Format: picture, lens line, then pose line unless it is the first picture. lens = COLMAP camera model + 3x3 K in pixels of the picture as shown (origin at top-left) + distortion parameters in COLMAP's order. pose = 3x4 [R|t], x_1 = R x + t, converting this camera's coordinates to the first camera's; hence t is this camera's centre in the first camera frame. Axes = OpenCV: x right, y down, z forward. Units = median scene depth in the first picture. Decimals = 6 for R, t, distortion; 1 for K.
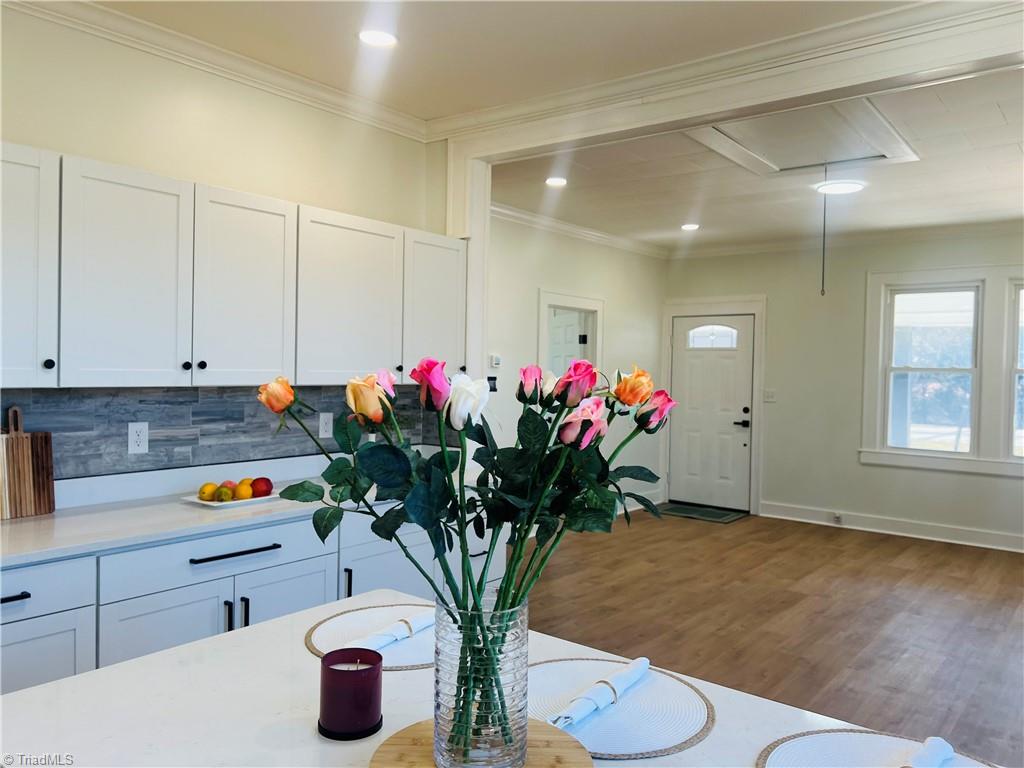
lens RADIAL K [[771.1, 0, 507.1], [0, 771.1, 378.1], [0, 0, 1]] dist [0.054179, -0.068438]
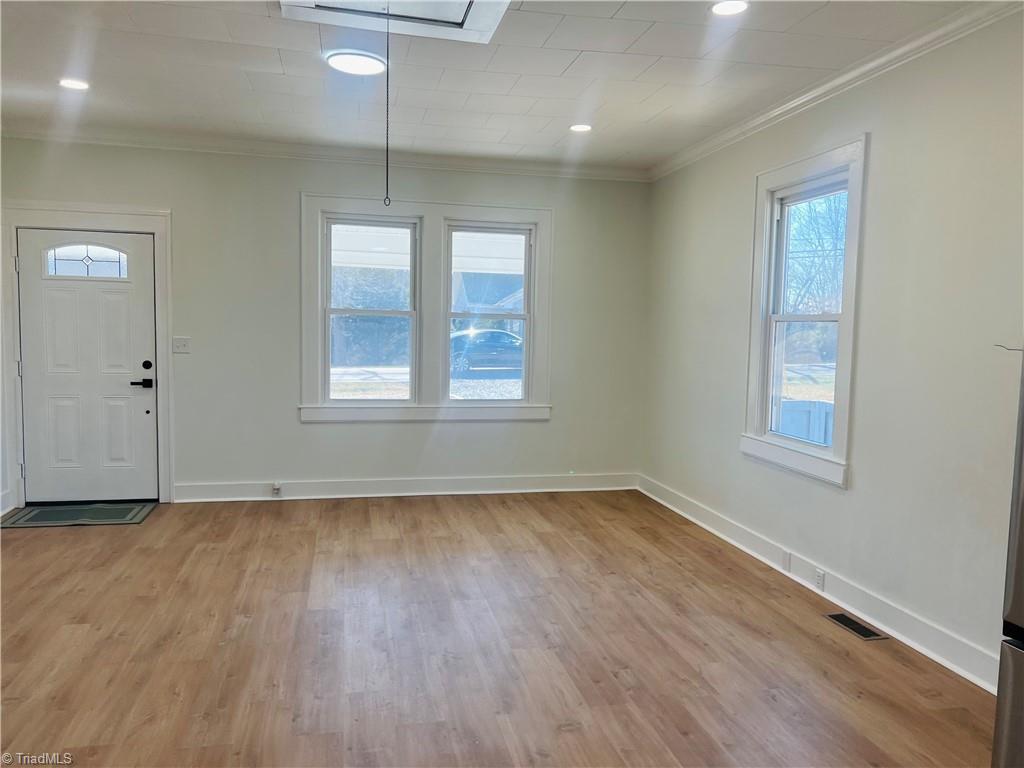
lens RADIAL K [[771.1, 0, 522.5], [0, 771.1, 390.5], [0, 0, 1]] dist [0.054179, -0.068438]
pose [[0.617569, -0.070112, 0.783385, -0.128784], [-0.000144, 0.996009, 0.089255, -0.000698], [-0.786517, -0.055234, 0.615094, 0.660256]]
